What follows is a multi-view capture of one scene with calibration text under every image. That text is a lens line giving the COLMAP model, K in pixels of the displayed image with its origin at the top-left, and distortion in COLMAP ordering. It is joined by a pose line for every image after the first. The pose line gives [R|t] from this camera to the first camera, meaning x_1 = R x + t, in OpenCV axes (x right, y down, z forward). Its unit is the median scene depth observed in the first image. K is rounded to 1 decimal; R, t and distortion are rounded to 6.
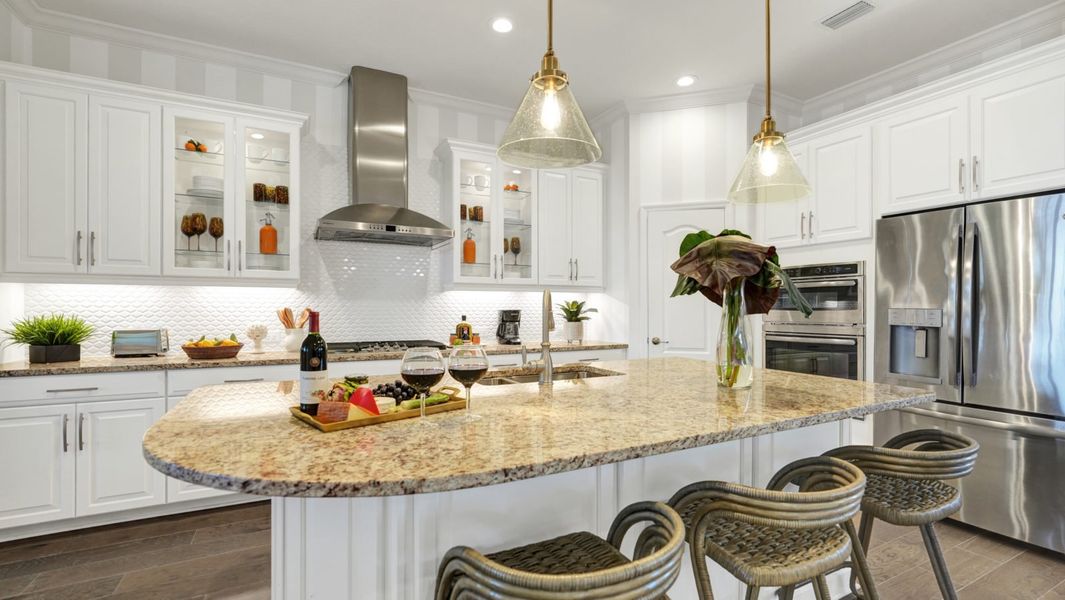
lens RADIAL K [[505.3, 0, 530.6], [0, 505.3, 305.0], [0, 0, 1]] dist [-0.003920, -0.000877]
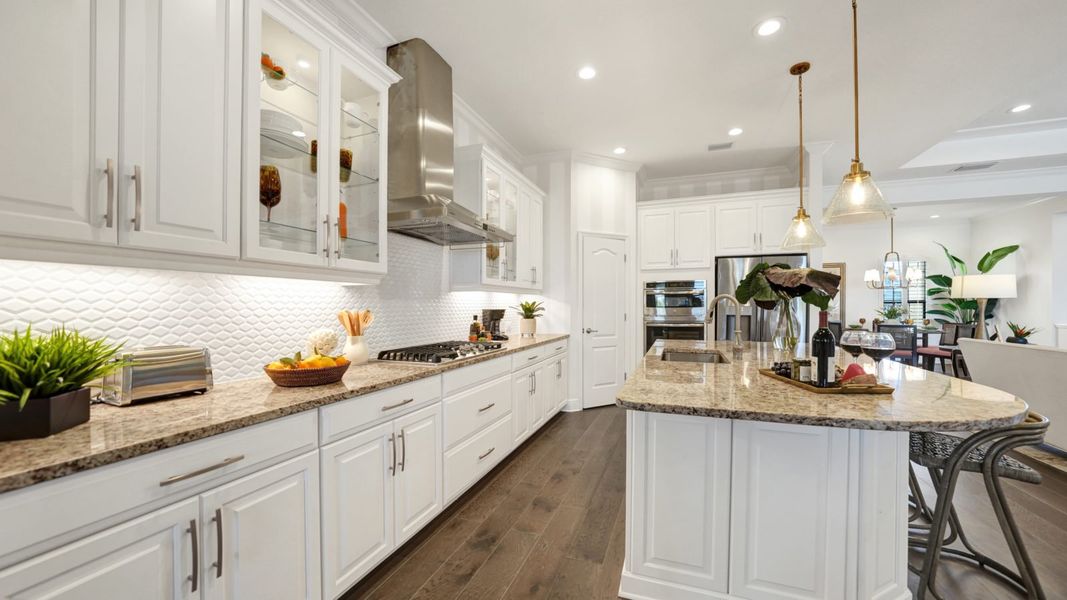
lens RADIAL K [[425.3, 0, 535.5], [0, 425.3, 300.5], [0, 0, 1]] dist [-0.002957, -0.000173]
pose [[0.686613, 0.004473, 0.727009, -0.725381], [0.002952, 0.999956, -0.008941, -0.001253], [-0.727017, 0.008285, 0.686569, 0.325412]]
